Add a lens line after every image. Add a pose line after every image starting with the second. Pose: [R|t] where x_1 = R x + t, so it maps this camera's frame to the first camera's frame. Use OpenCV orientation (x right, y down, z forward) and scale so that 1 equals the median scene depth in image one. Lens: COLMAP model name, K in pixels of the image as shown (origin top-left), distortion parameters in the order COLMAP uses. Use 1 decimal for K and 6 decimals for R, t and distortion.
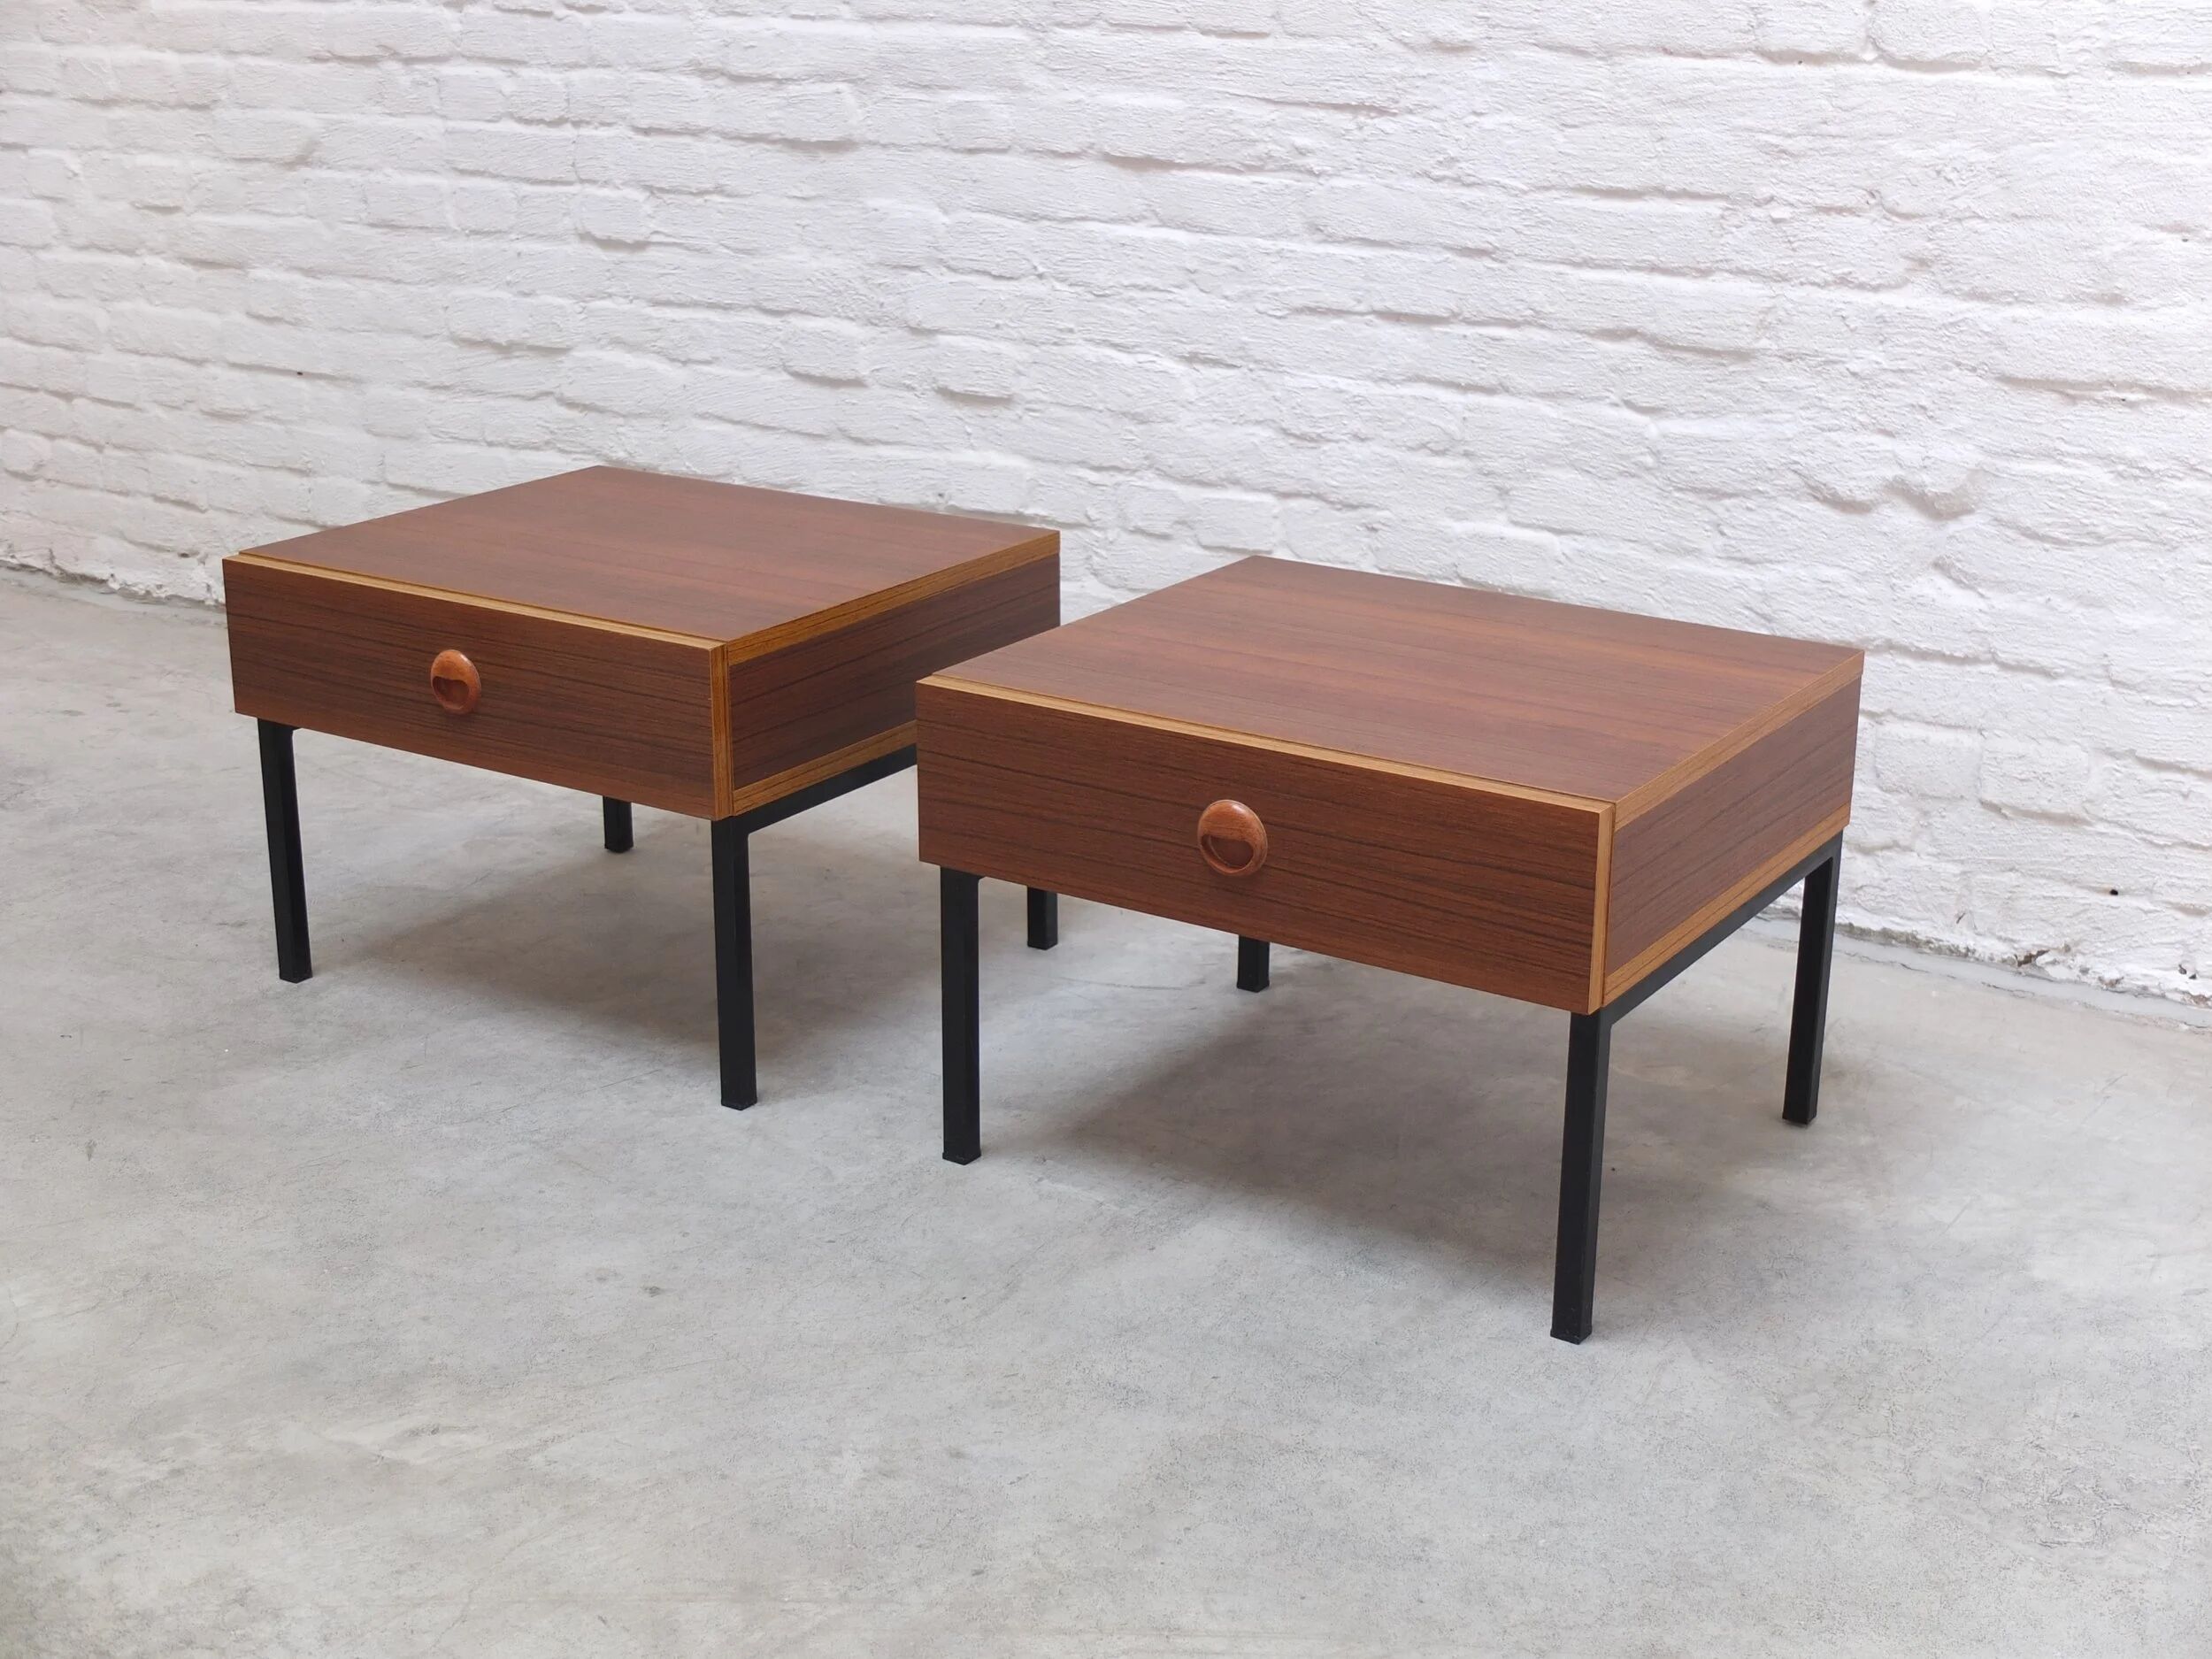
lens RADIAL K [[2920.7, 0, 1122.1], [0, 2920.7, 832.4], [0, 0, 1]] dist [-0.038629, 0.000000]
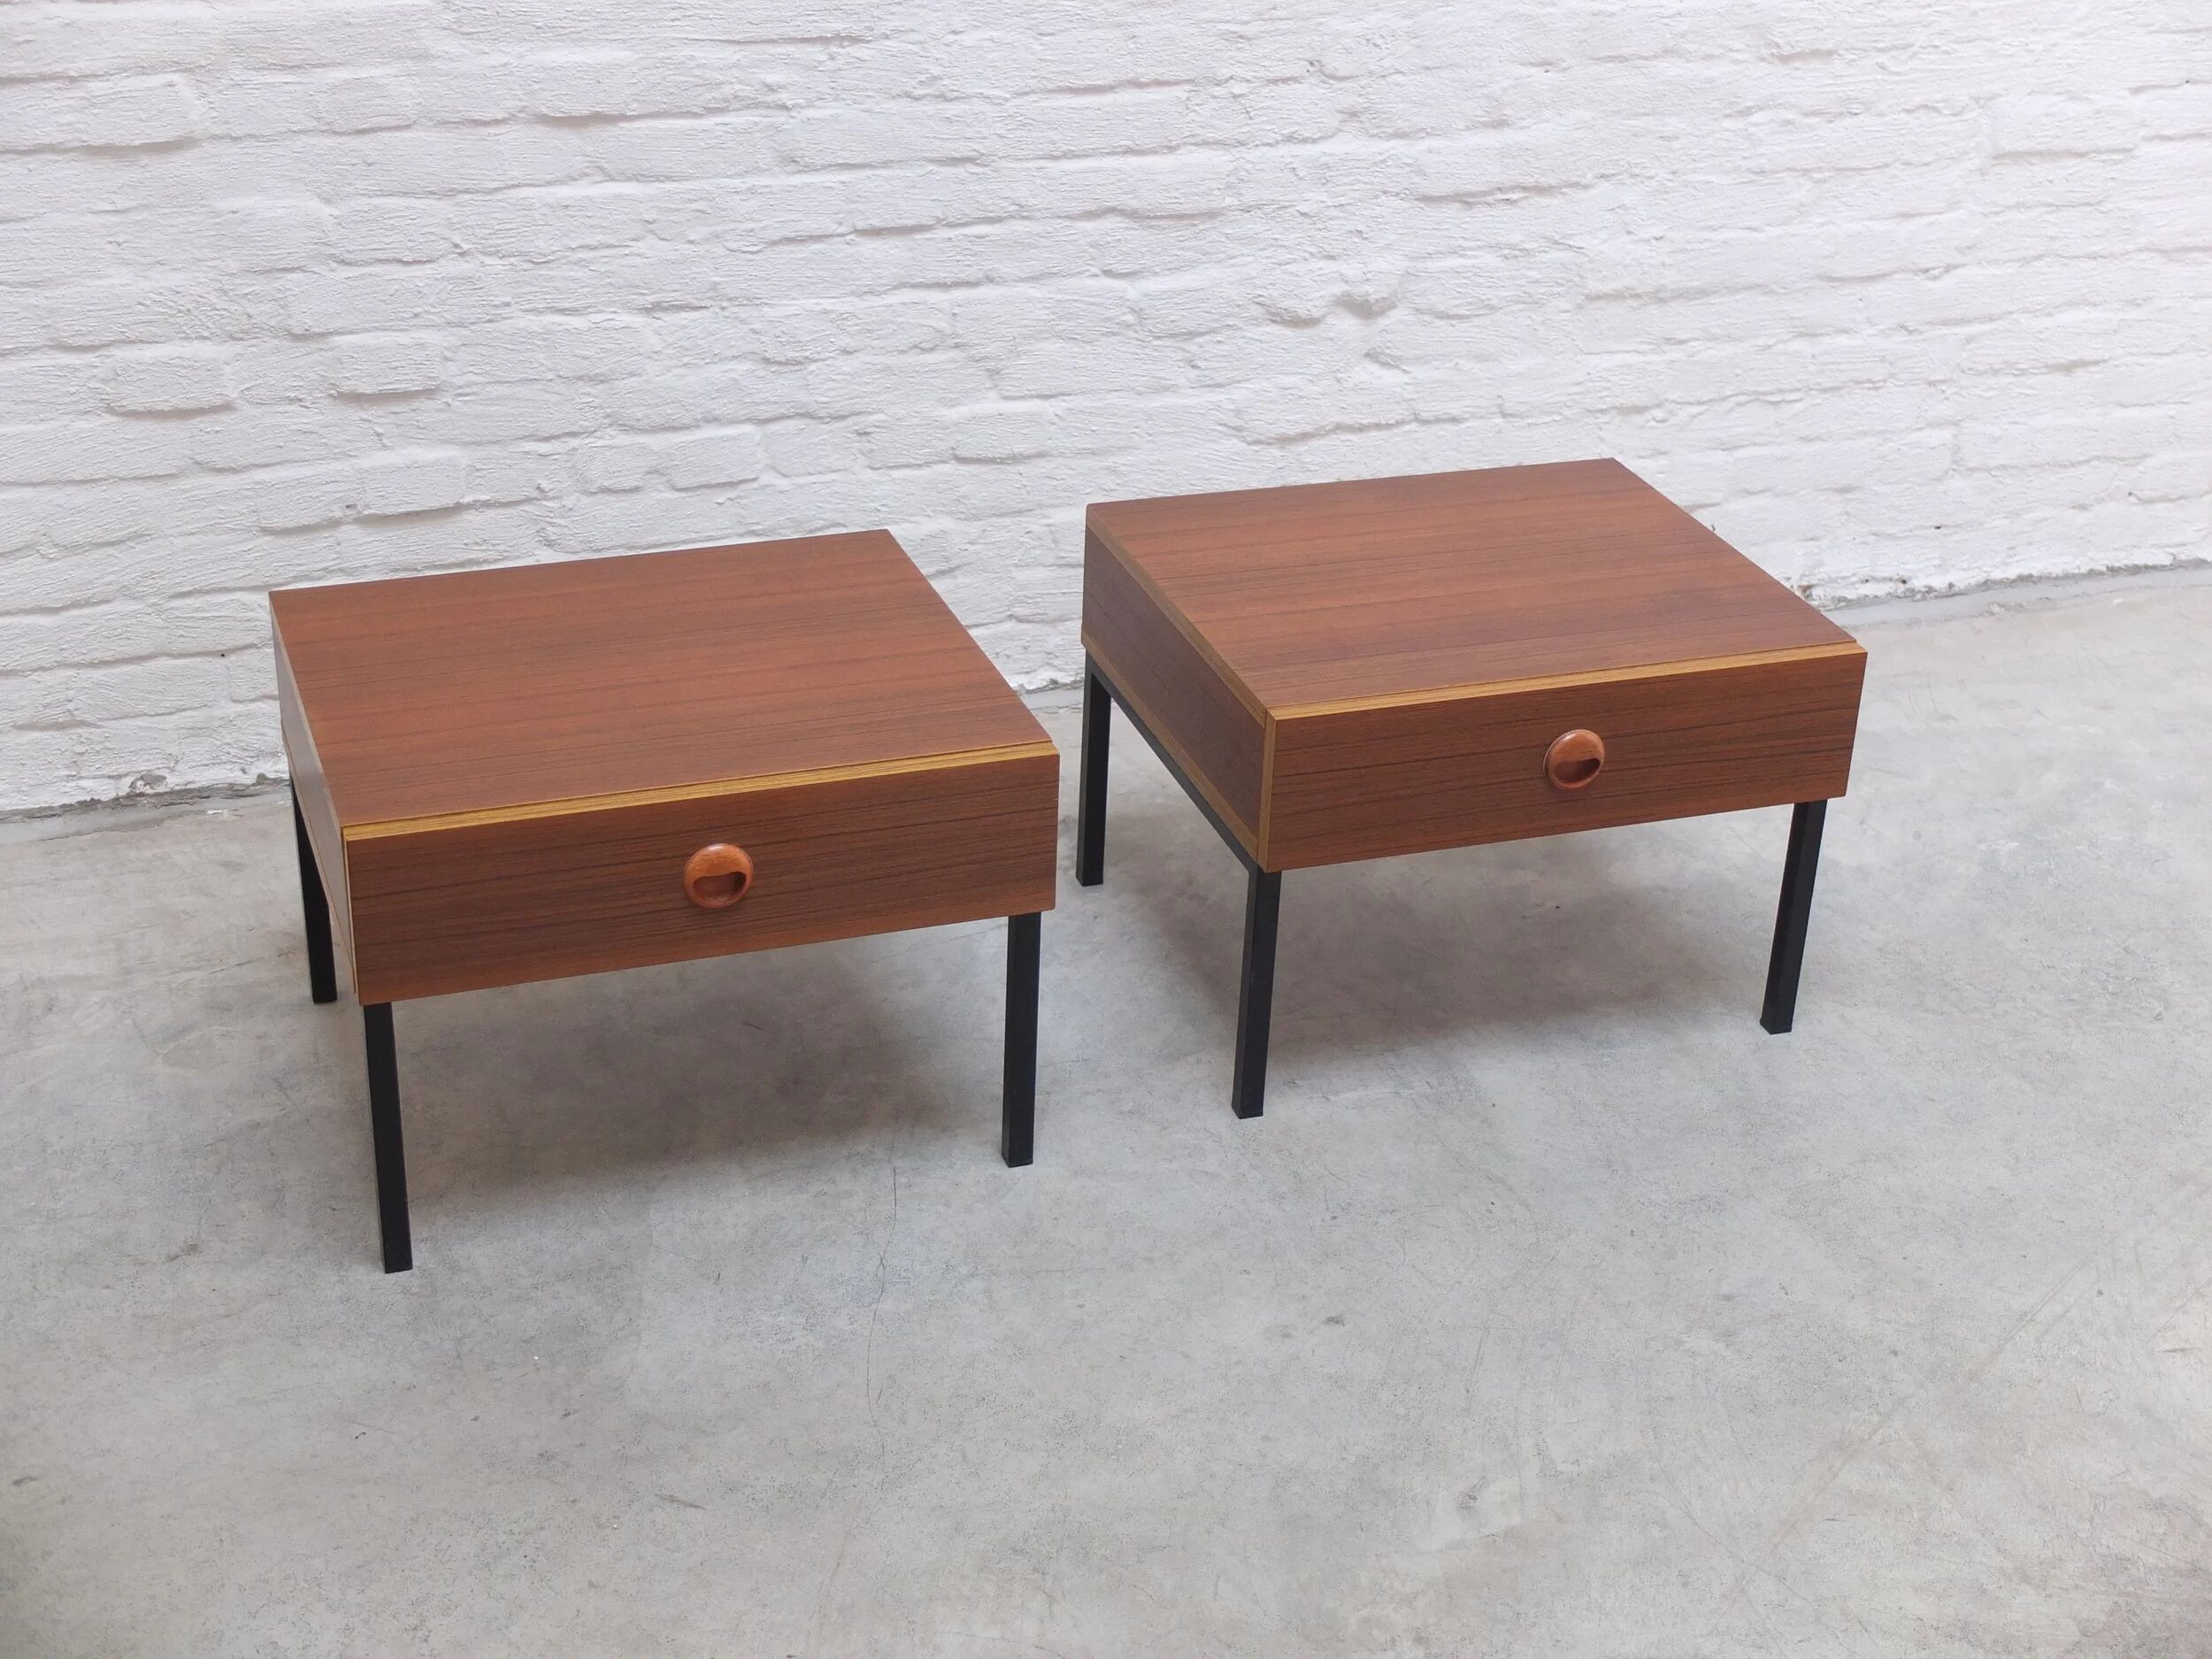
lens RADIAL K [[3098.9, 0, 1119.8], [0, 3098.9, 808.0], [0, 0, 1]] dist [-0.008075, 0.000000]
pose [[0.612988, -0.341895, 0.712287, -0.735798], [0.221882, 0.939737, 0.260120, -0.261388], [-0.758297, -0.001407, 0.651908, 0.223959]]
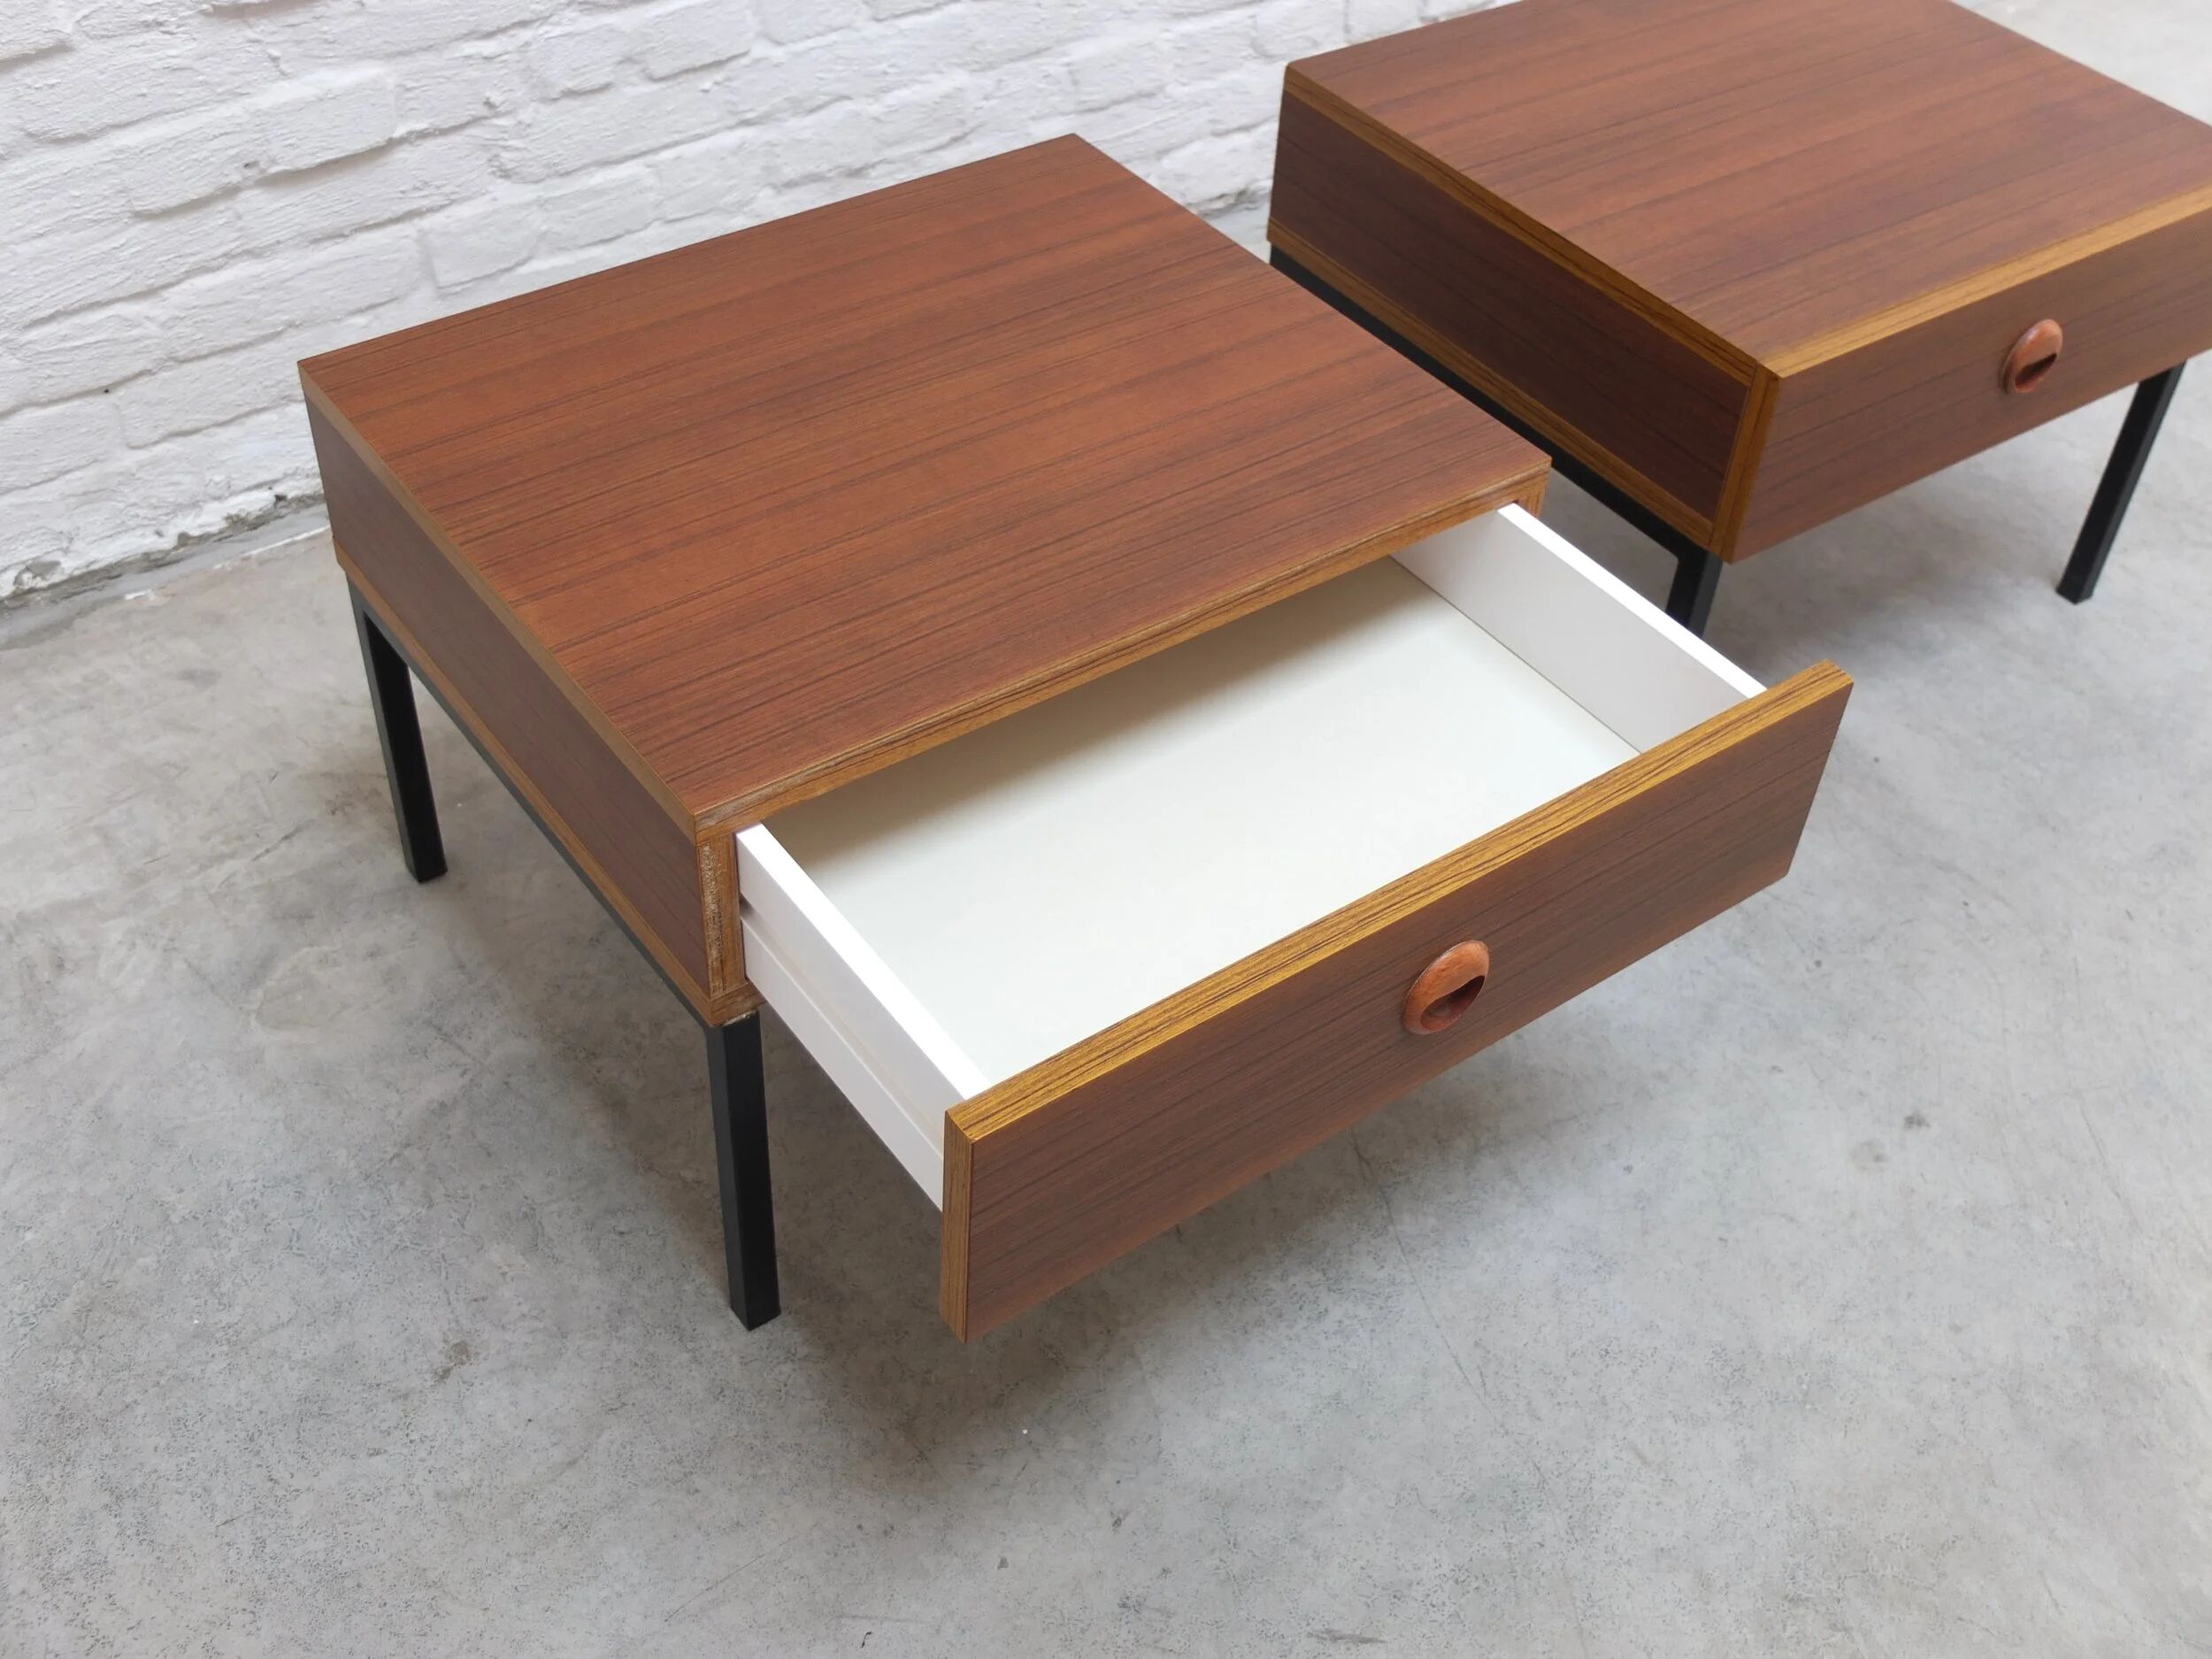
lens RADIAL K [[2329.1, 0, 1117.6], [0, 2329.1, 824.6], [0, 0, 1]] dist [-0.037919, 0.000000]
pose [[0.362061, -0.624529, 0.692008, -0.519116], [0.245373, 0.780047, 0.575603, -0.292966], [-0.899280, -0.038604, 0.435667, 0.686346]]
